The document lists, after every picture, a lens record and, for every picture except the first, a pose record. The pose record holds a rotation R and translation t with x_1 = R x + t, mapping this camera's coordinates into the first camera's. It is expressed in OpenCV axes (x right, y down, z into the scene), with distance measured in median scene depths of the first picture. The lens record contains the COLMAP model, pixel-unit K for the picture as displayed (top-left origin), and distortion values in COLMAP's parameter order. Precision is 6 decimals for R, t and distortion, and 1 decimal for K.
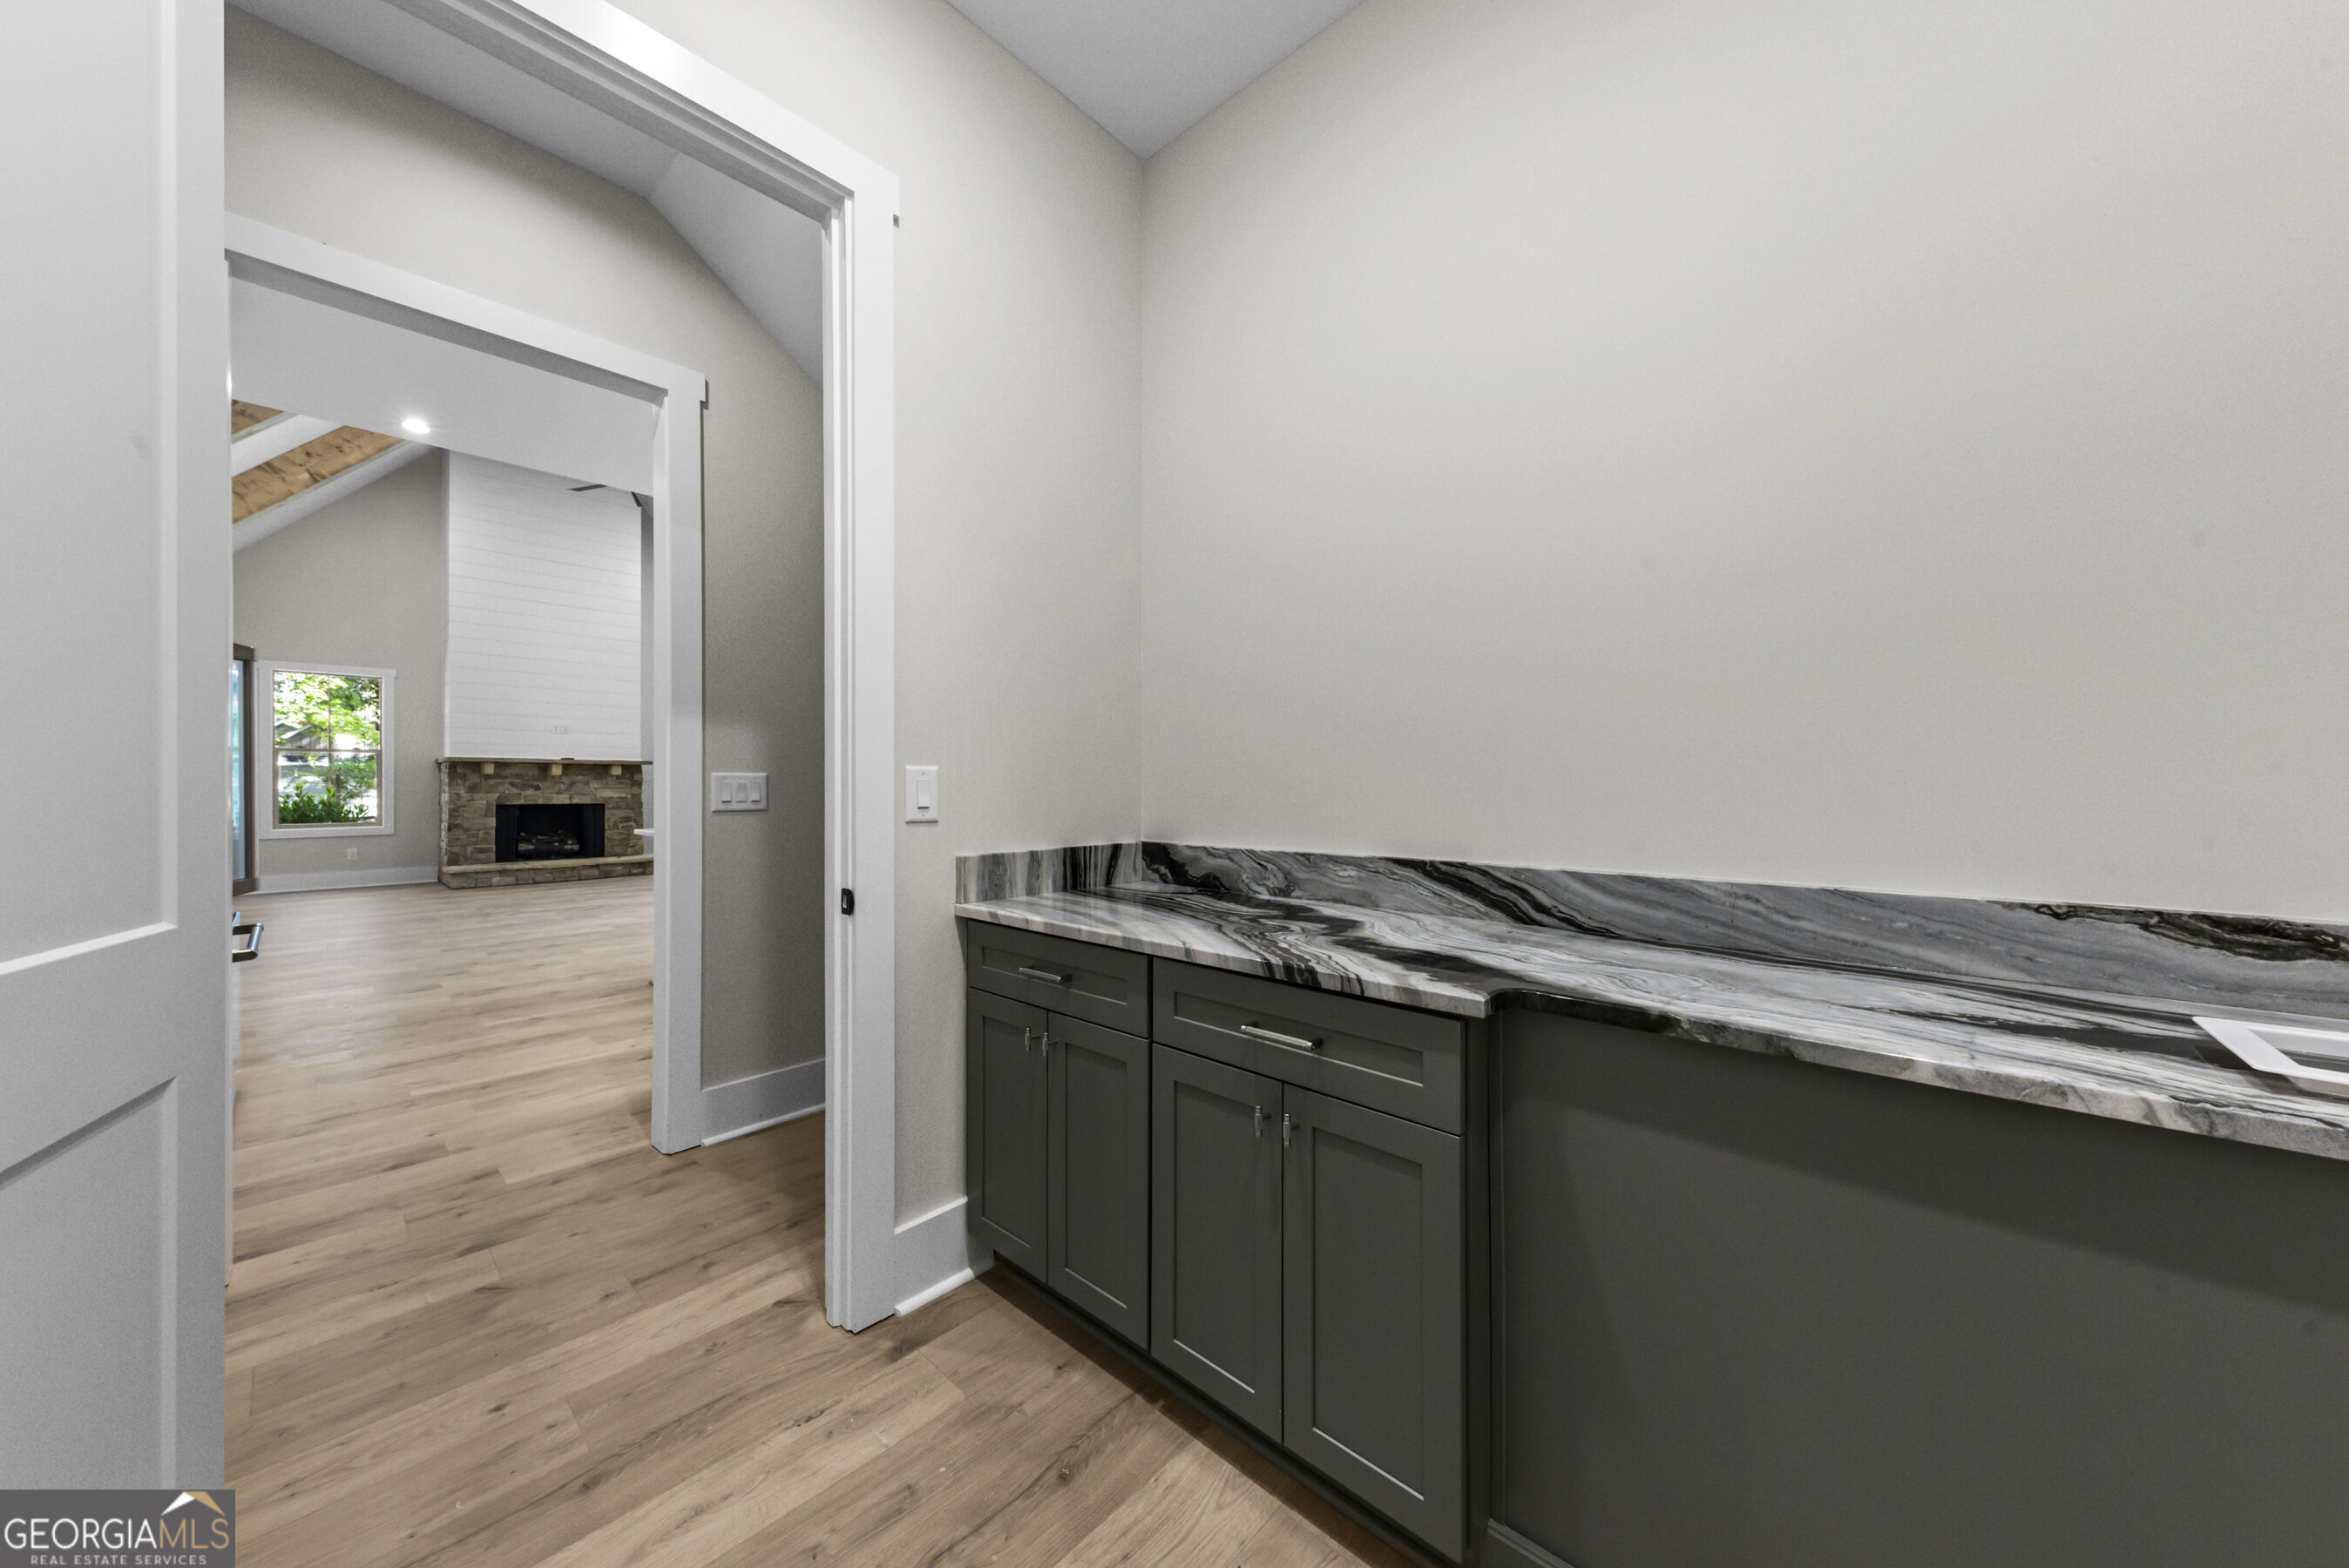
lens RADIAL K [[819.7, 0, 1187.8], [0, 819.7, 784.4], [0, 0, 1]] dist [0.012321, -0.003685]
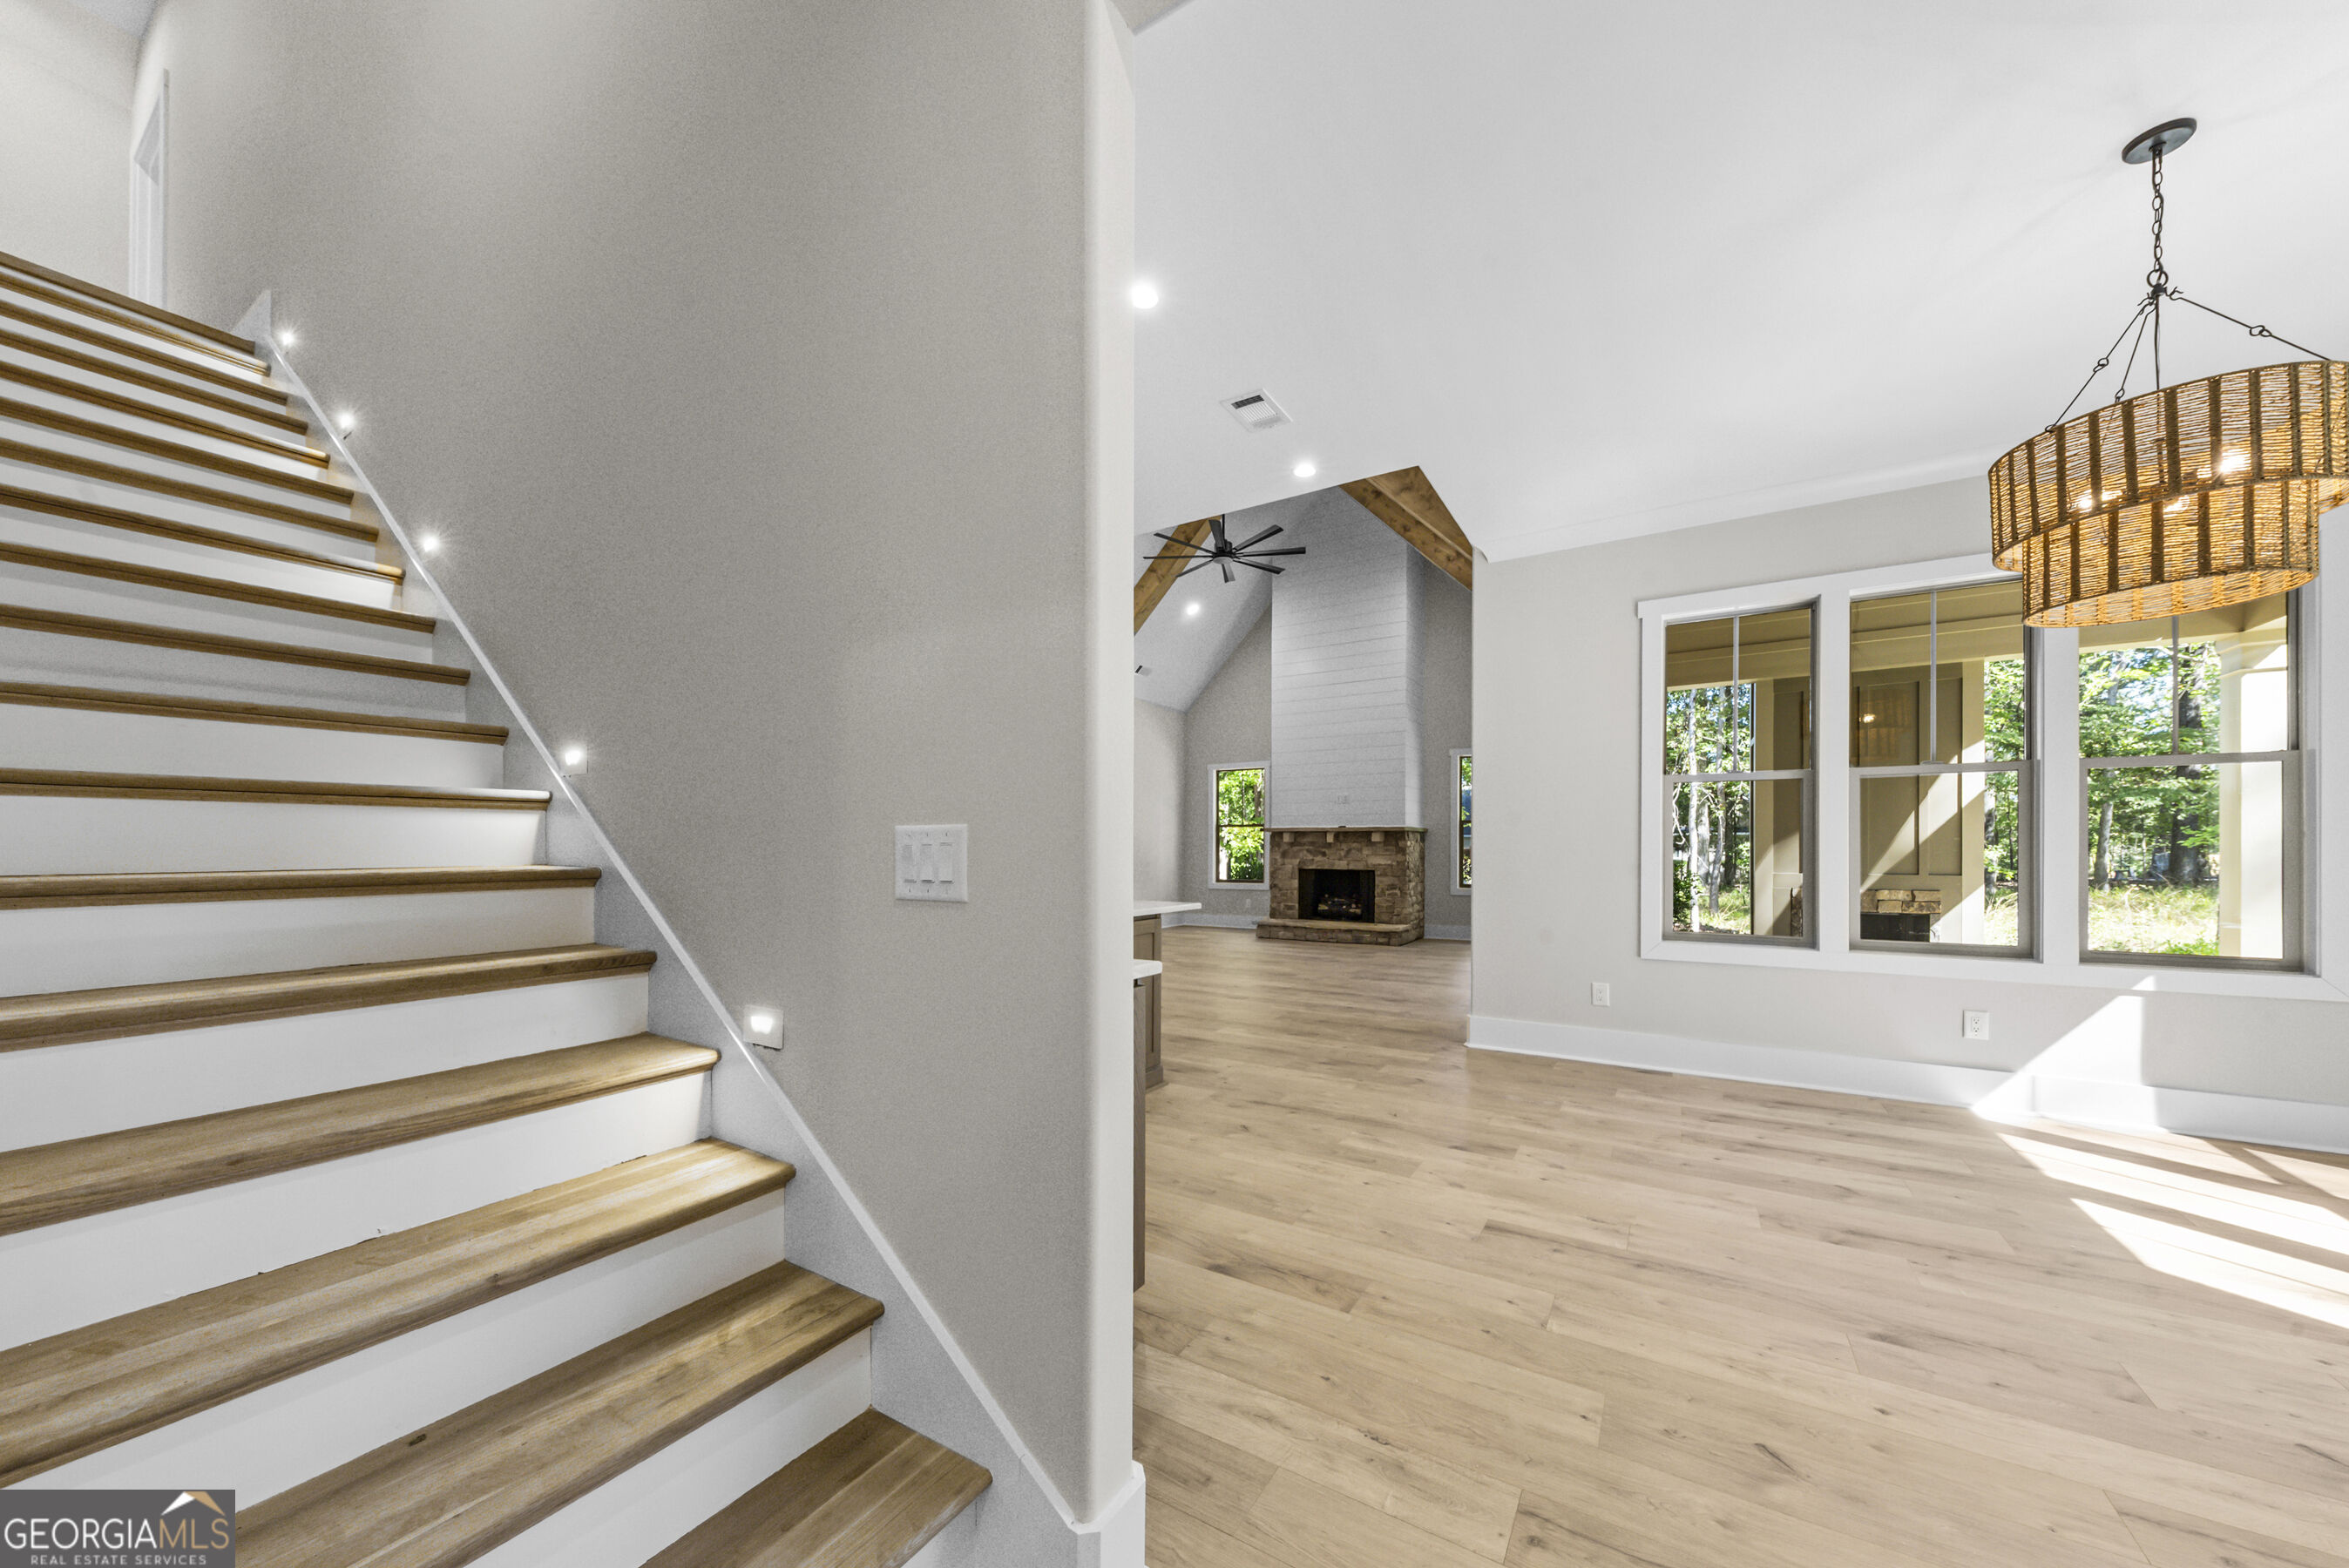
lens RADIAL K [[819.7, 0, 1176.0], [0, 819.7, 845.8], [0, 0, 1]] dist [0.012321, -0.003685]
pose [[0.194327, -0.005314, -0.980922, 1.244872], [-0.002962, 0.999978, -0.006004, 0.000031], [0.980932, 0.004073, 0.194307, 2.954909]]
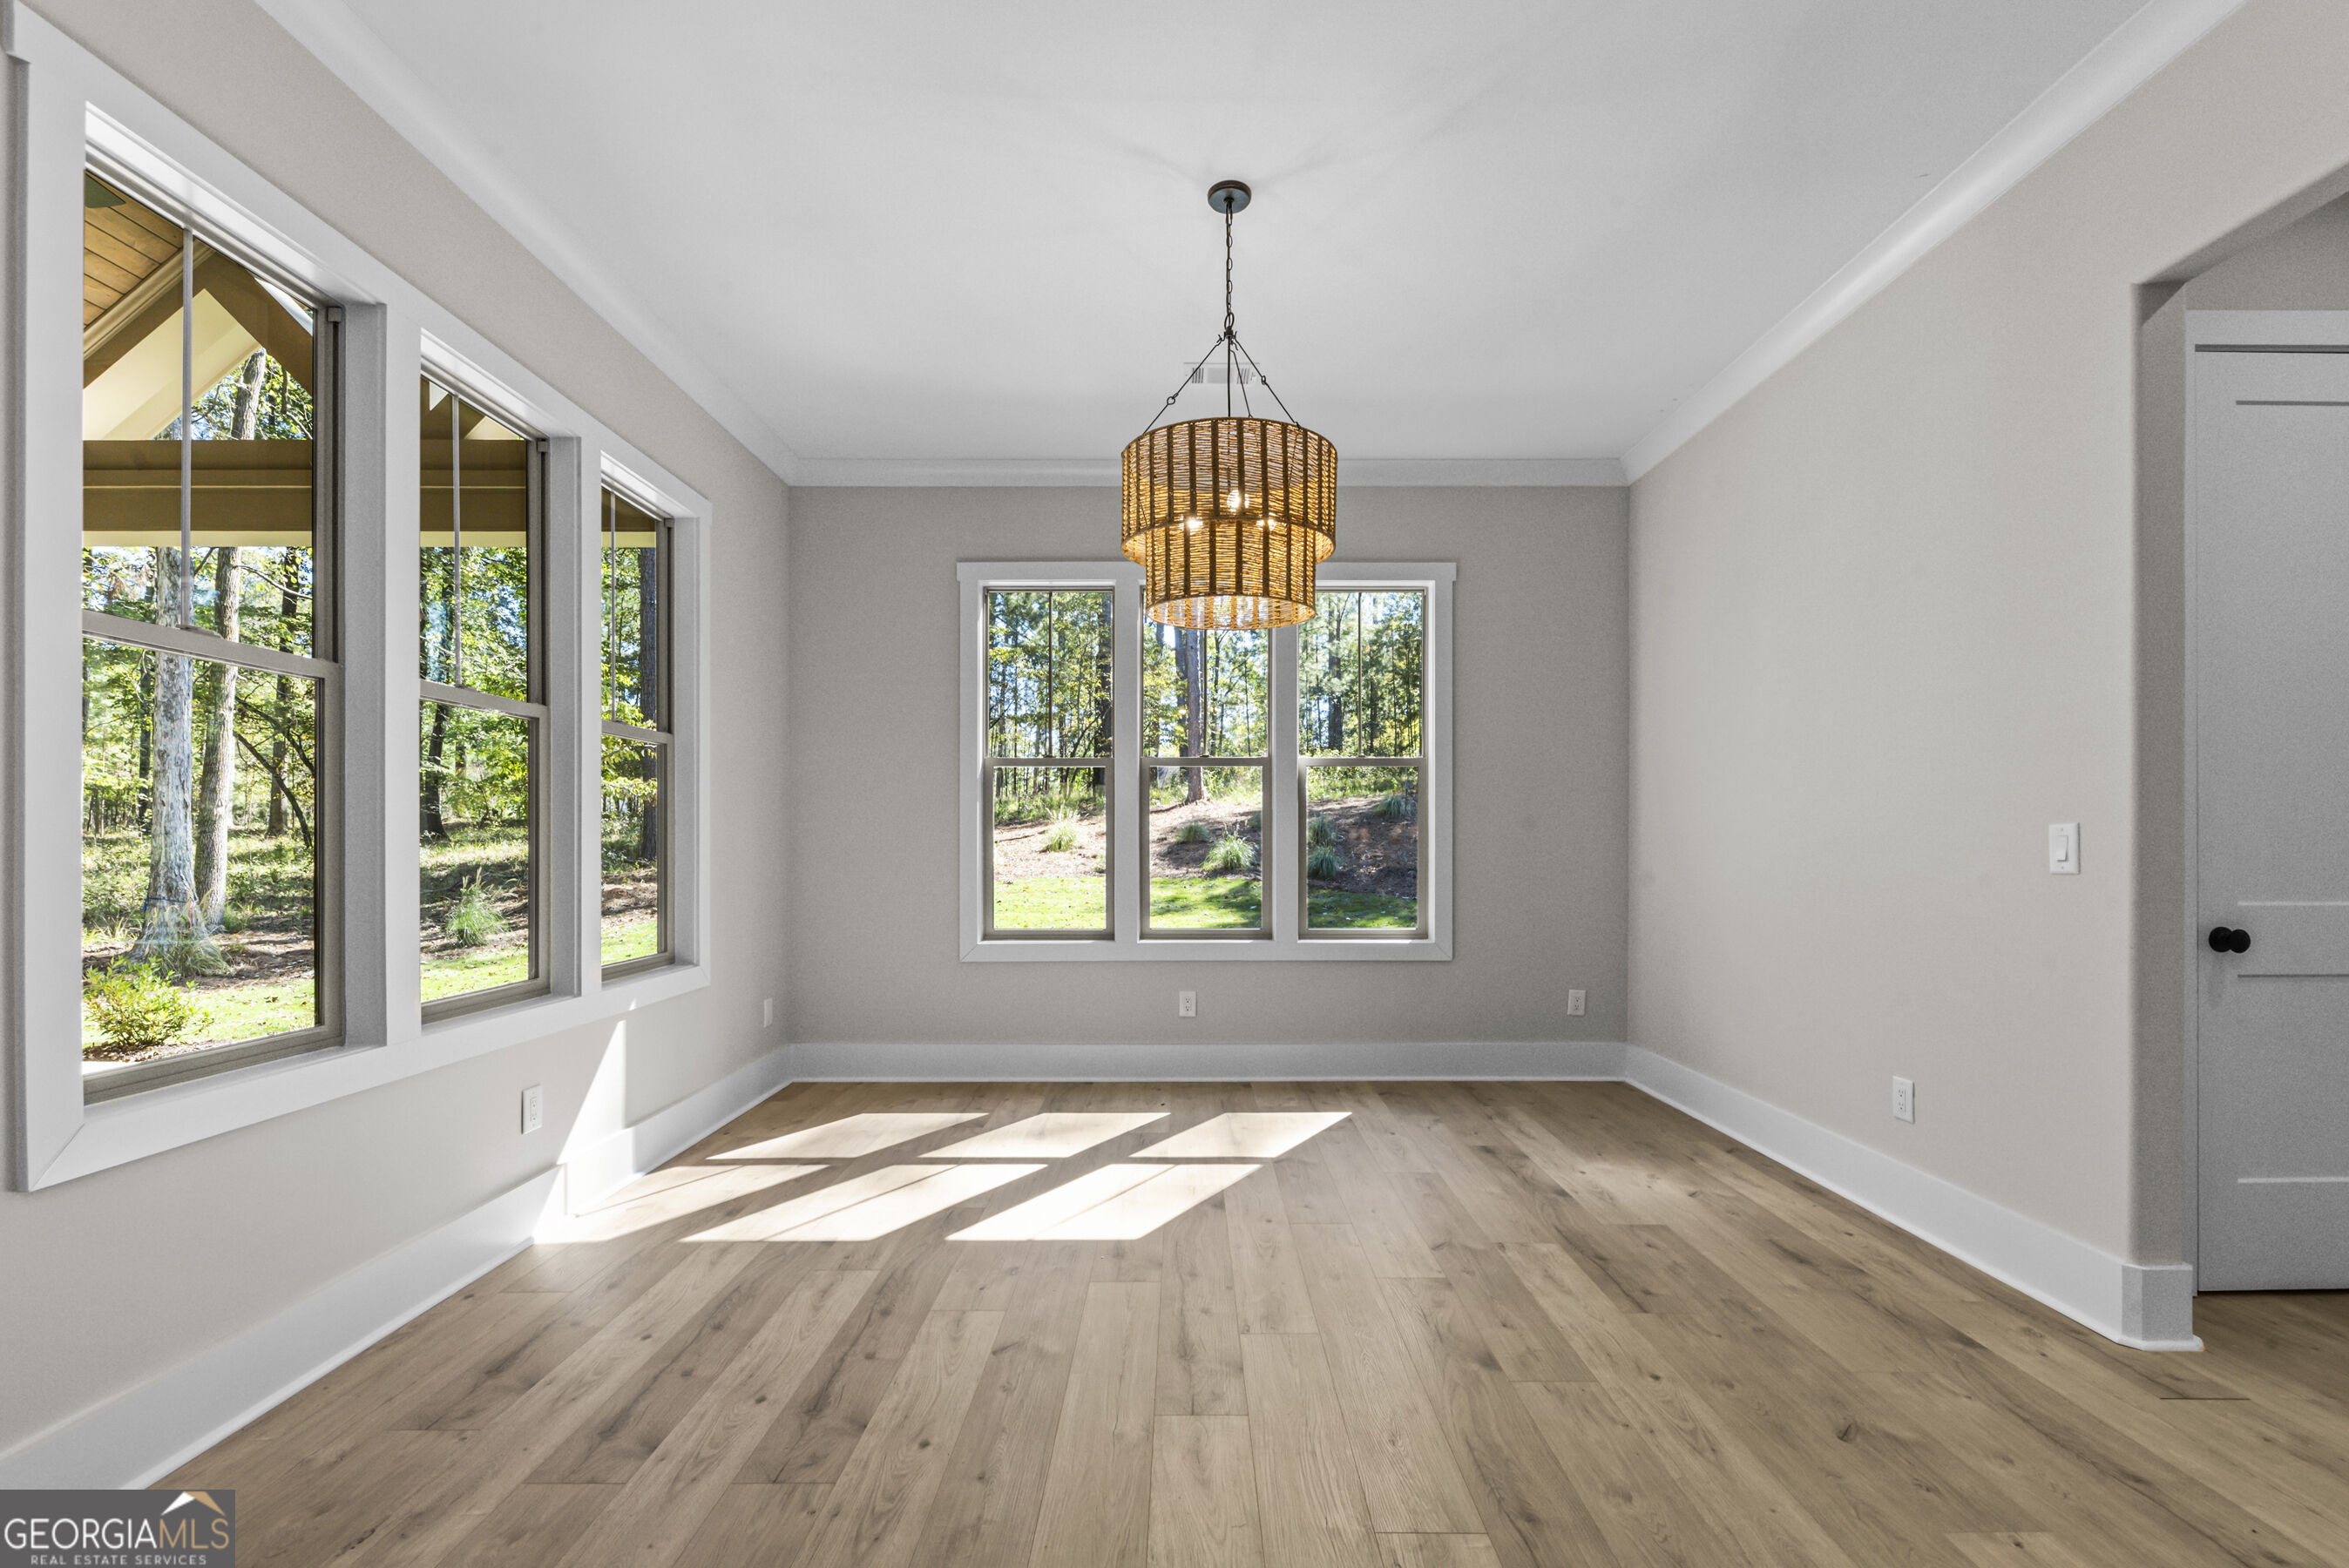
lens RADIAL K [[1010.3, 0, 1182.6], [0, 1010.3, 835.1], [0, 0, 1]] dist [0.011399, -0.007031]
pose [[0.736911, 0.004013, 0.675978, -0.564466], [0.002768, 0.999956, -0.008953, 0.006797], [-0.675985, 0.008469, 0.736867, 3.378711]]
